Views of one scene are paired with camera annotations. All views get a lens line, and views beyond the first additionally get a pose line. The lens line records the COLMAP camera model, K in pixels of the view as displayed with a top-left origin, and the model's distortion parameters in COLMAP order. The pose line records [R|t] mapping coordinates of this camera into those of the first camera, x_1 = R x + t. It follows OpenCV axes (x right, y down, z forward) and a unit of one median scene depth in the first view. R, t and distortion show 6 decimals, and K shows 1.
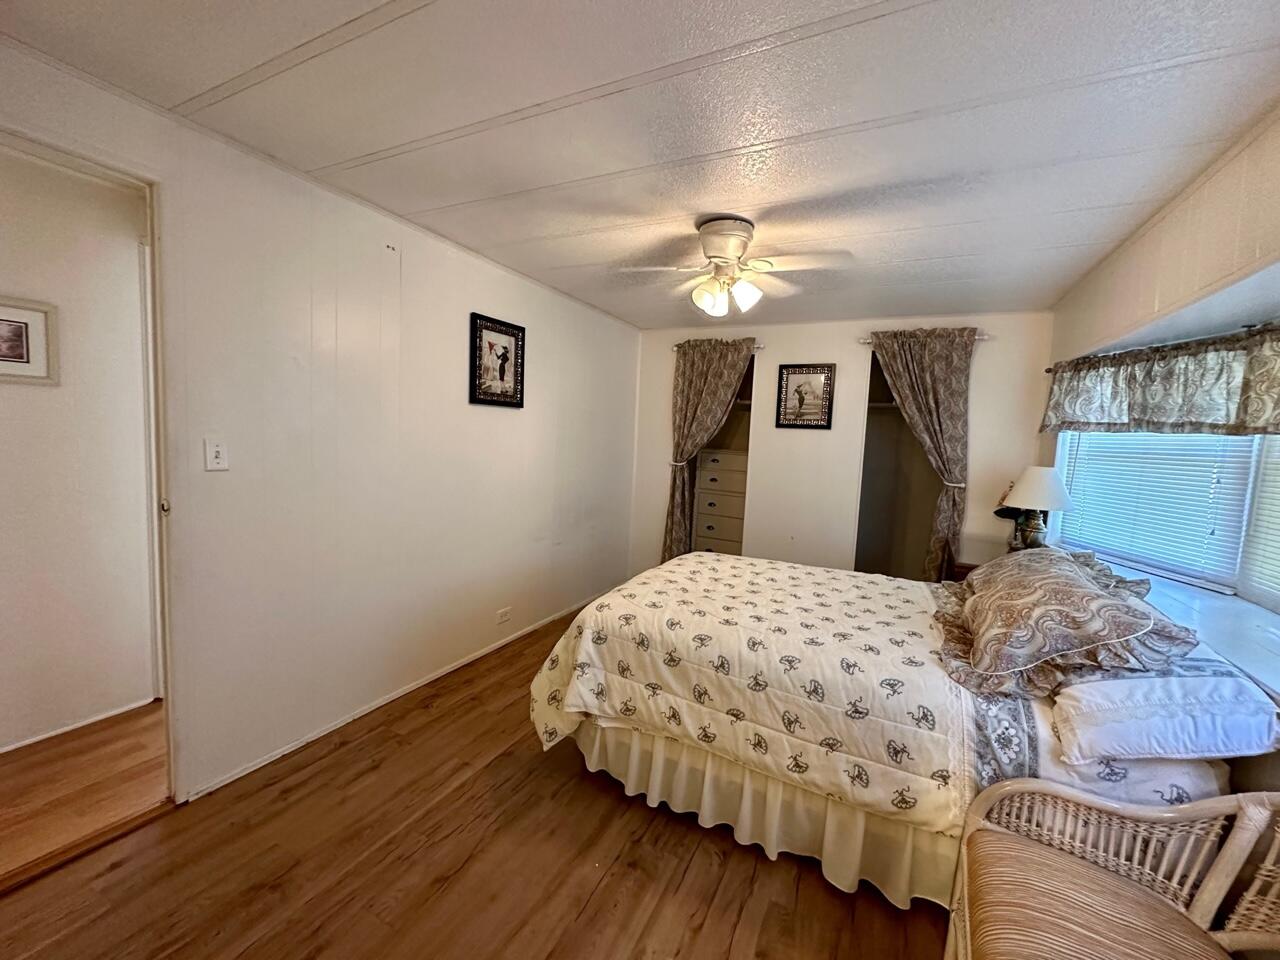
lens RADIAL K [[510.5, 0, 643.2], [0, 510.5, 483.5], [0, 0, 1]] dist [-0.001338, -0.000222]
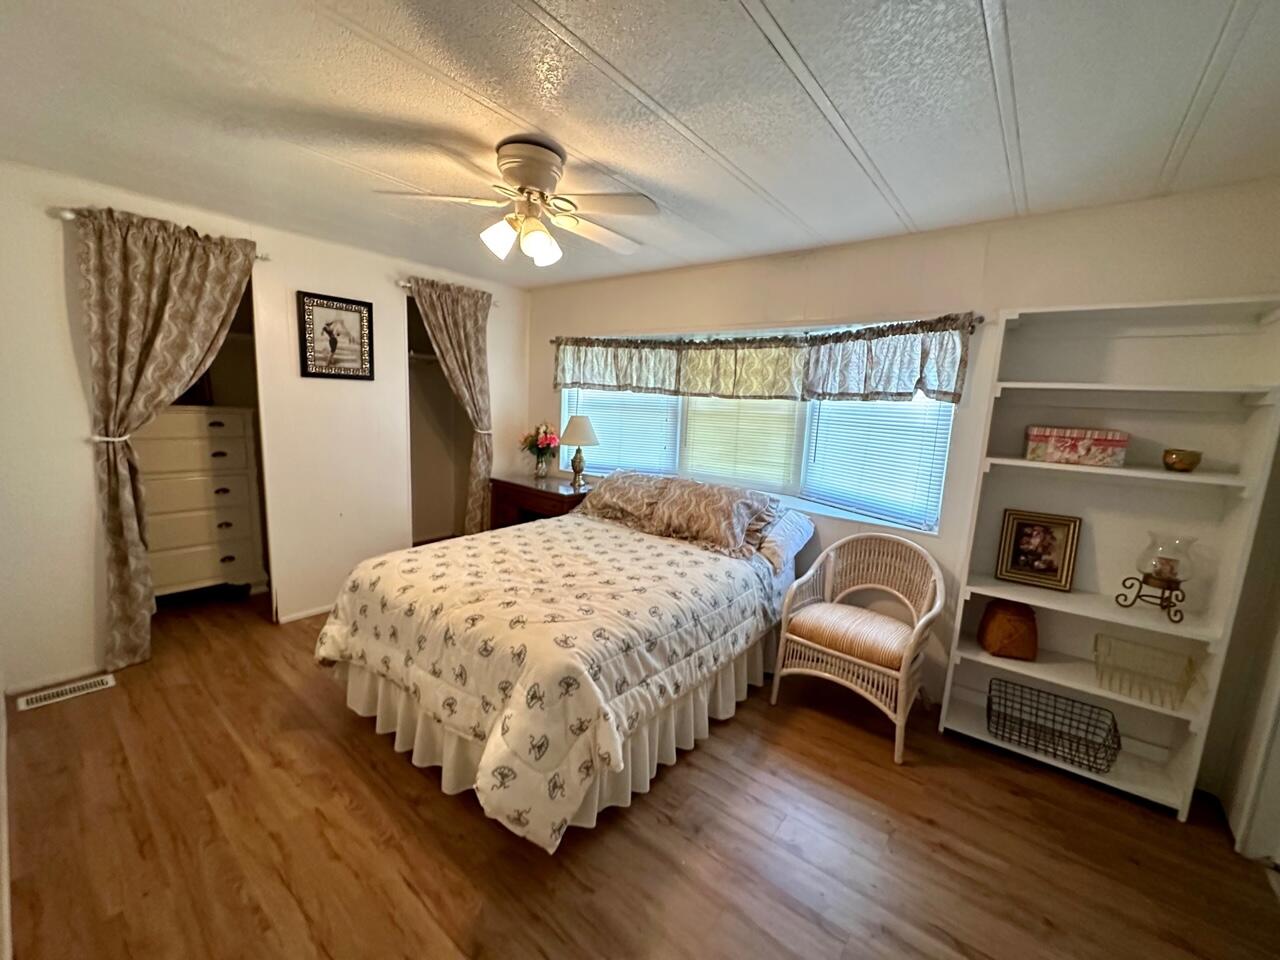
lens RADIAL K [[510.5, 0, 644.0], [0, 510.5, 476.9], [0, 0, 1]] dist [-0.001338, -0.000222]
pose [[0.212995, -0.182303, 0.959895, -0.451277], [0.054727, 0.983123, 0.174571, -0.081639], [-0.975520, 0.015349, 0.219377, 0.417677]]
